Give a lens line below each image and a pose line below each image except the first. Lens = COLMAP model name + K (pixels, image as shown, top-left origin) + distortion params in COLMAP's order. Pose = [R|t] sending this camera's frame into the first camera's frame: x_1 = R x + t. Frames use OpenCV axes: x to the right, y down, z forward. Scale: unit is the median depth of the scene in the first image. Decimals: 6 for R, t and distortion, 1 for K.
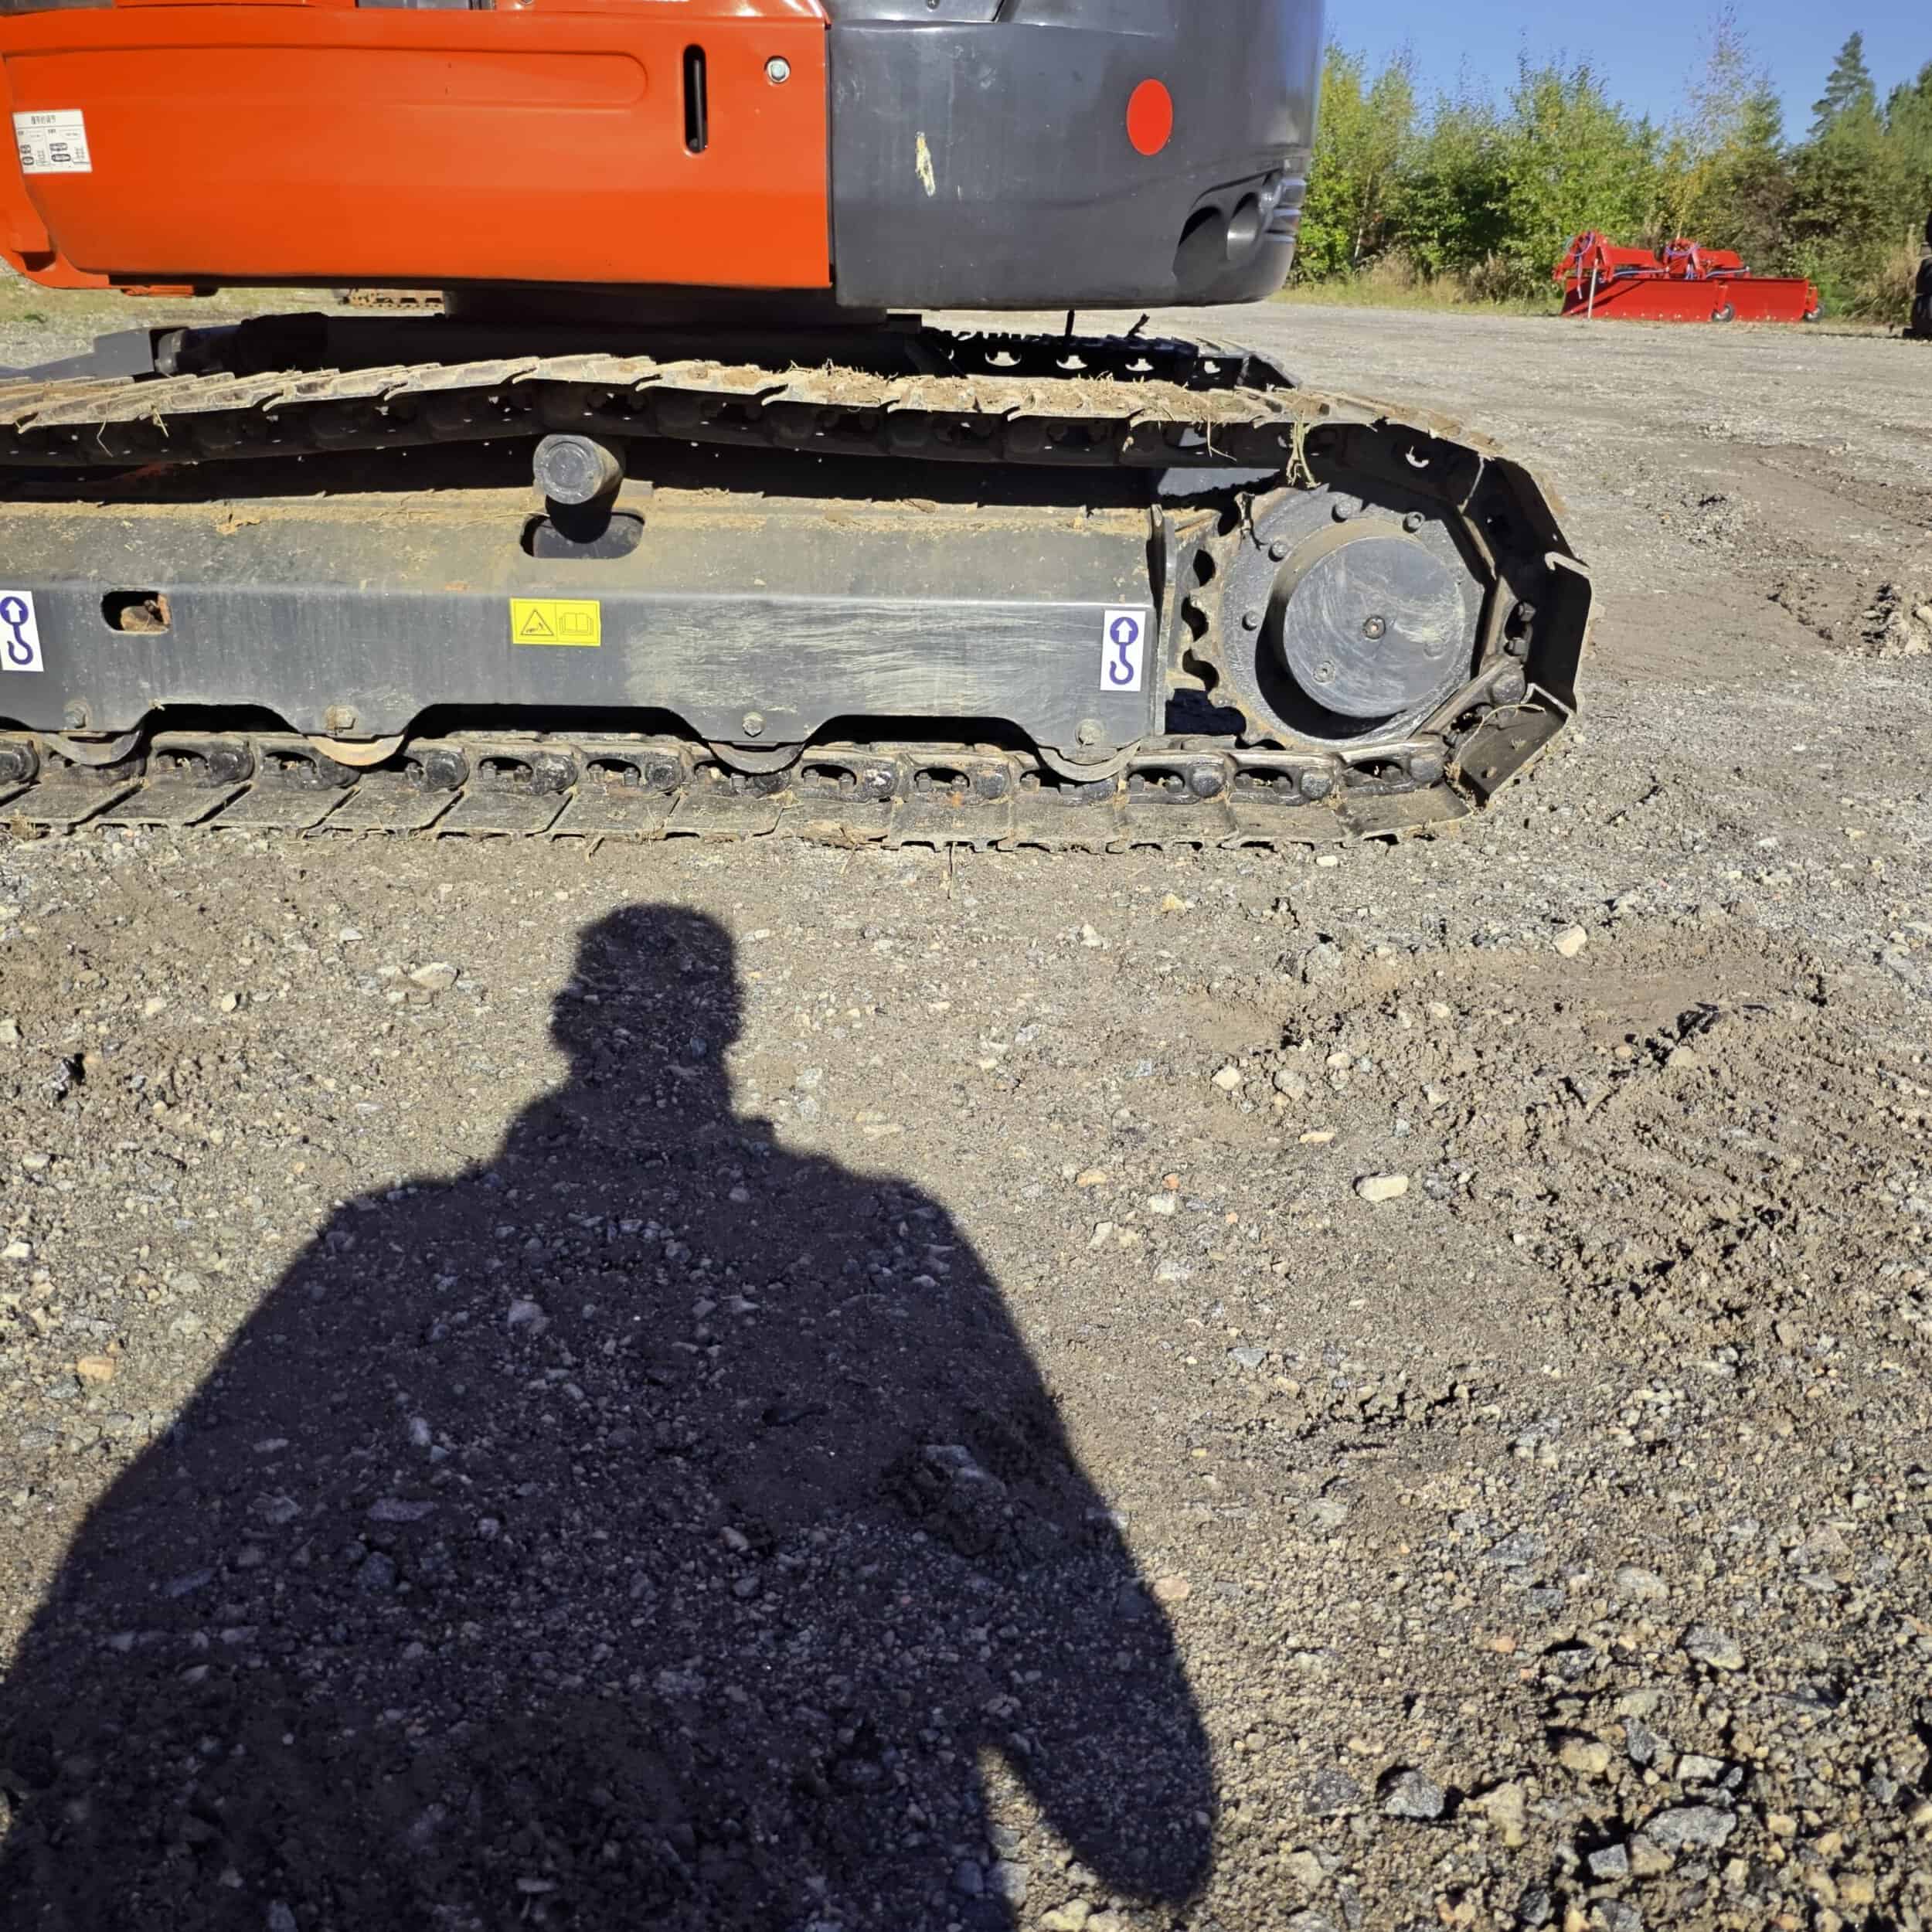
lens RADIAL K [[1790.0, 0, 970.9], [0, 1790.0, 966.4], [0, 0, 1]] dist [0.004997, 0.000000]
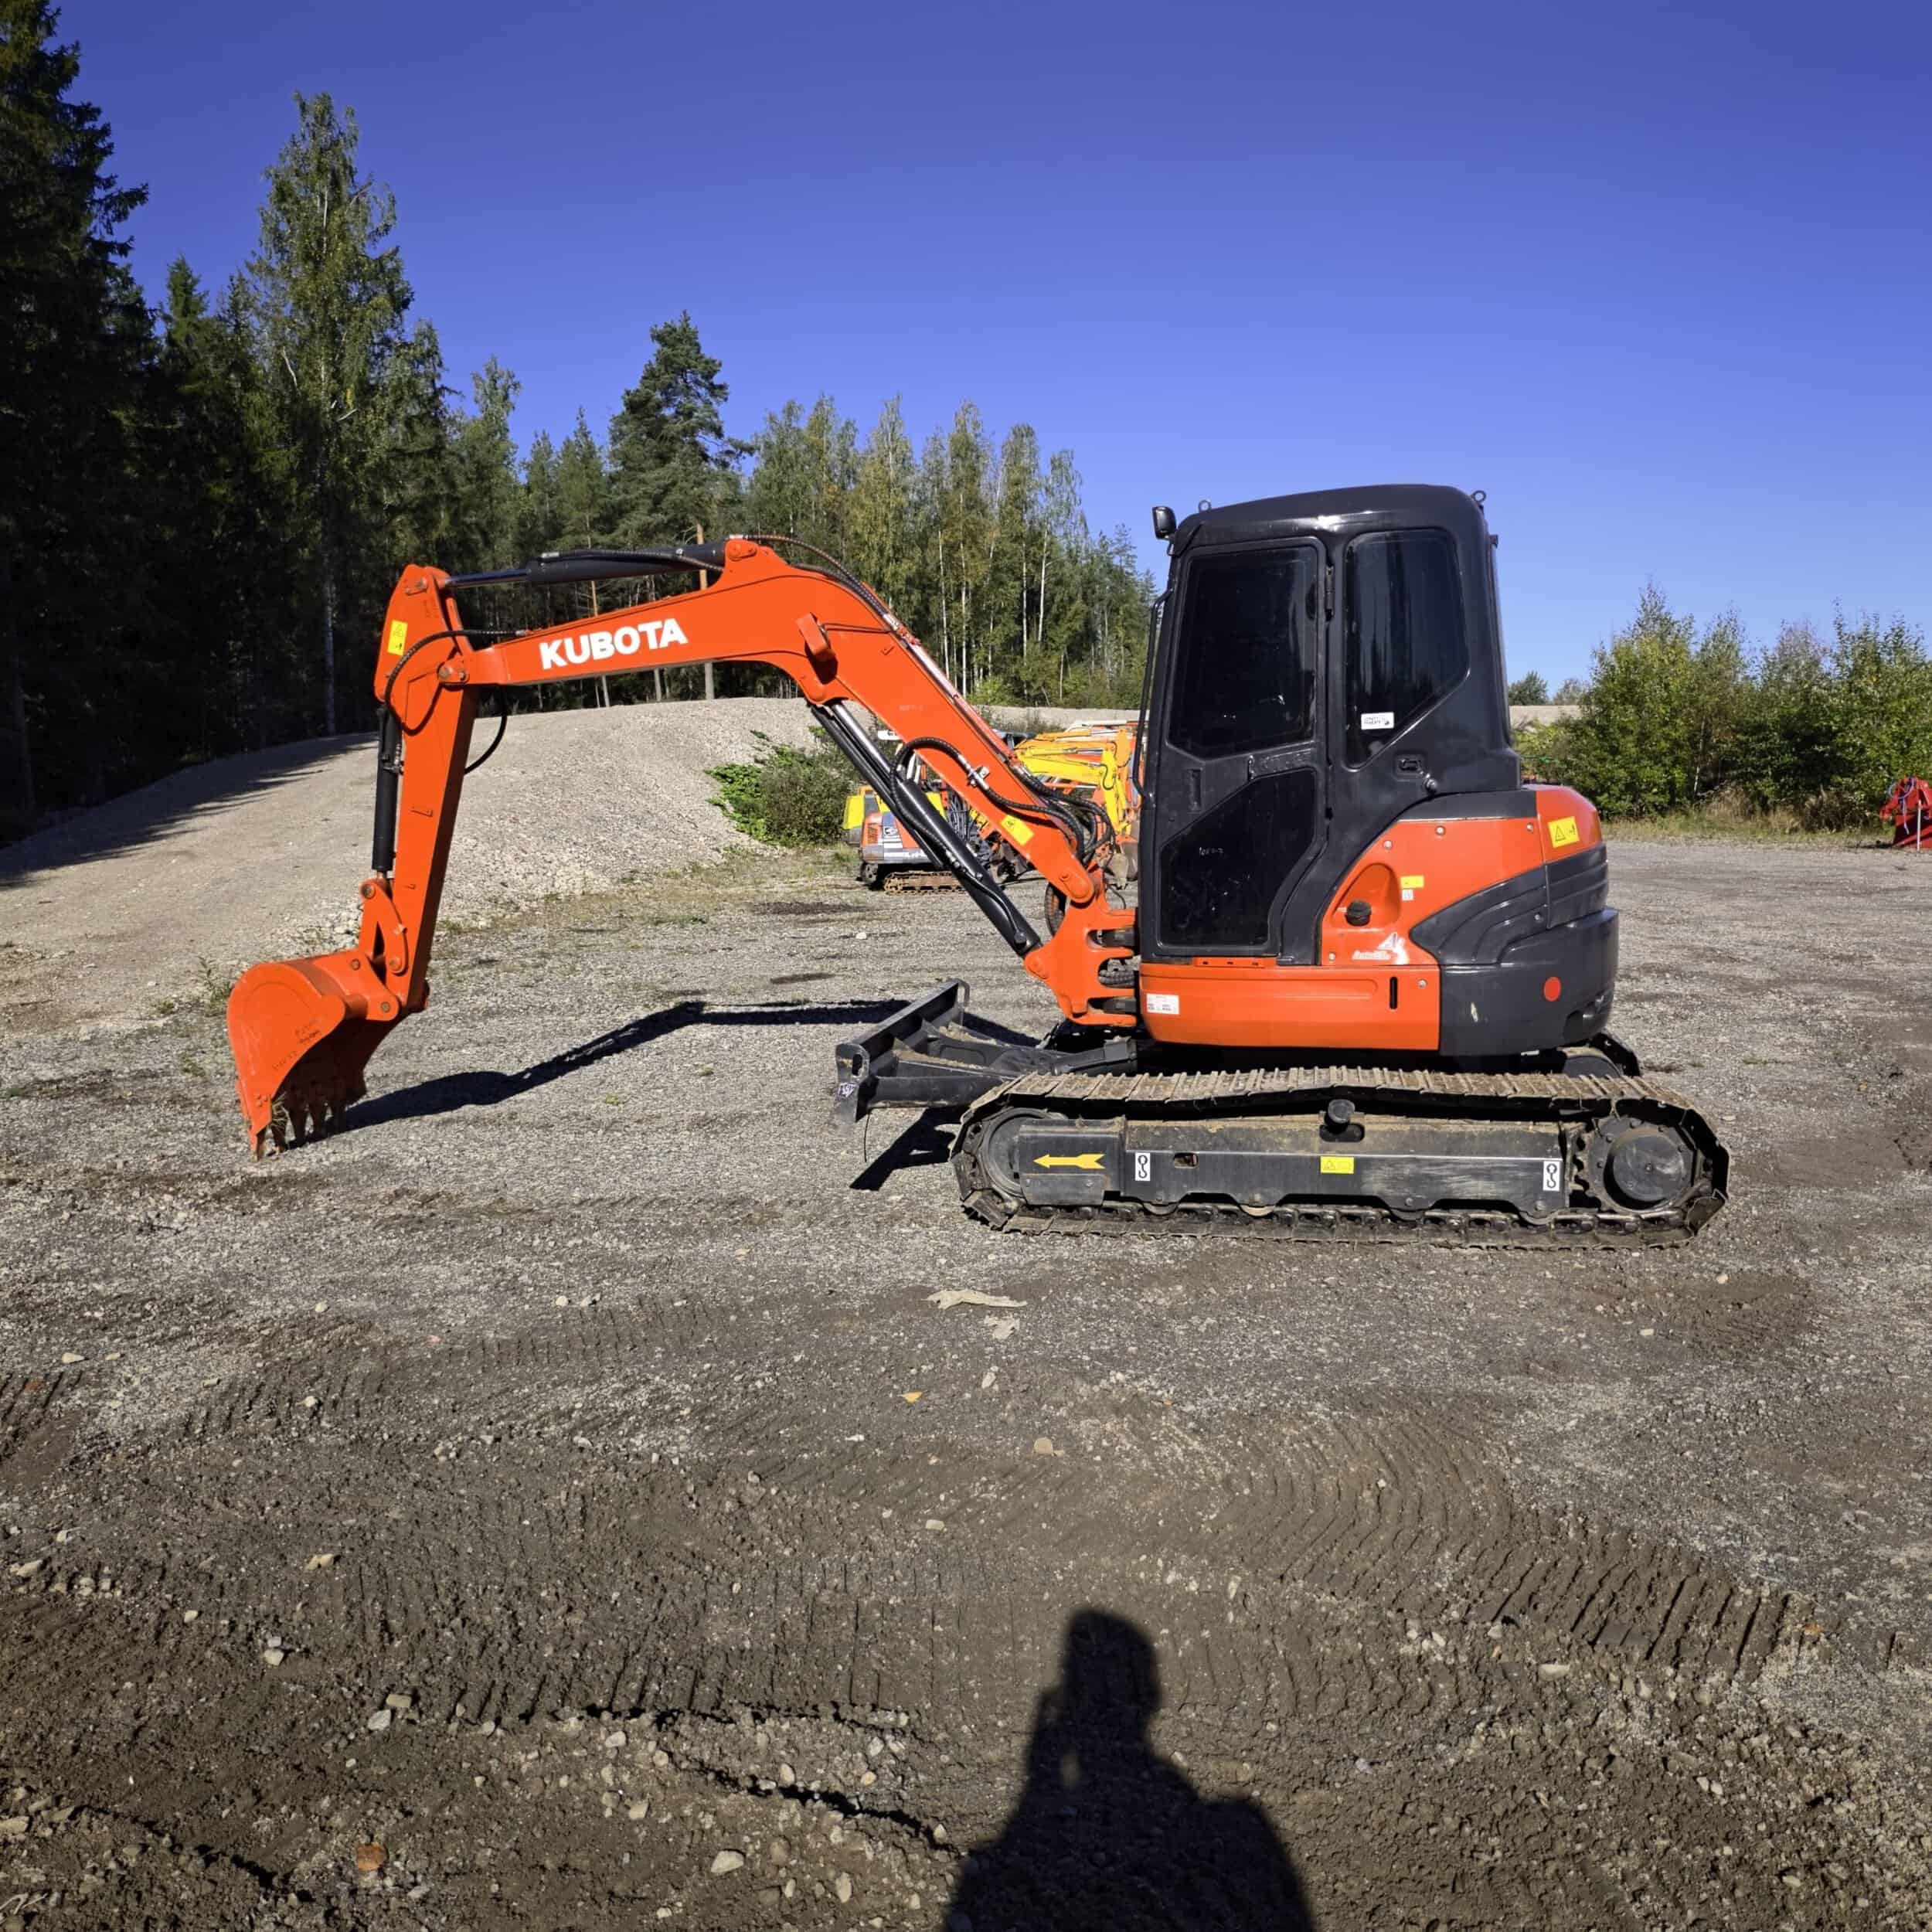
lens RADIAL K [[1790.0, 0, 962.7], [0, 1790.0, 965.6], [0, 0, 1]] dist [0.004997, 0.000000]
pose [[0.980544, -0.018557, -0.195418, -0.244114], [-0.034242, 0.964088, -0.263368, 0.251752], [0.193288, 0.264935, 0.944695, -1.751976]]
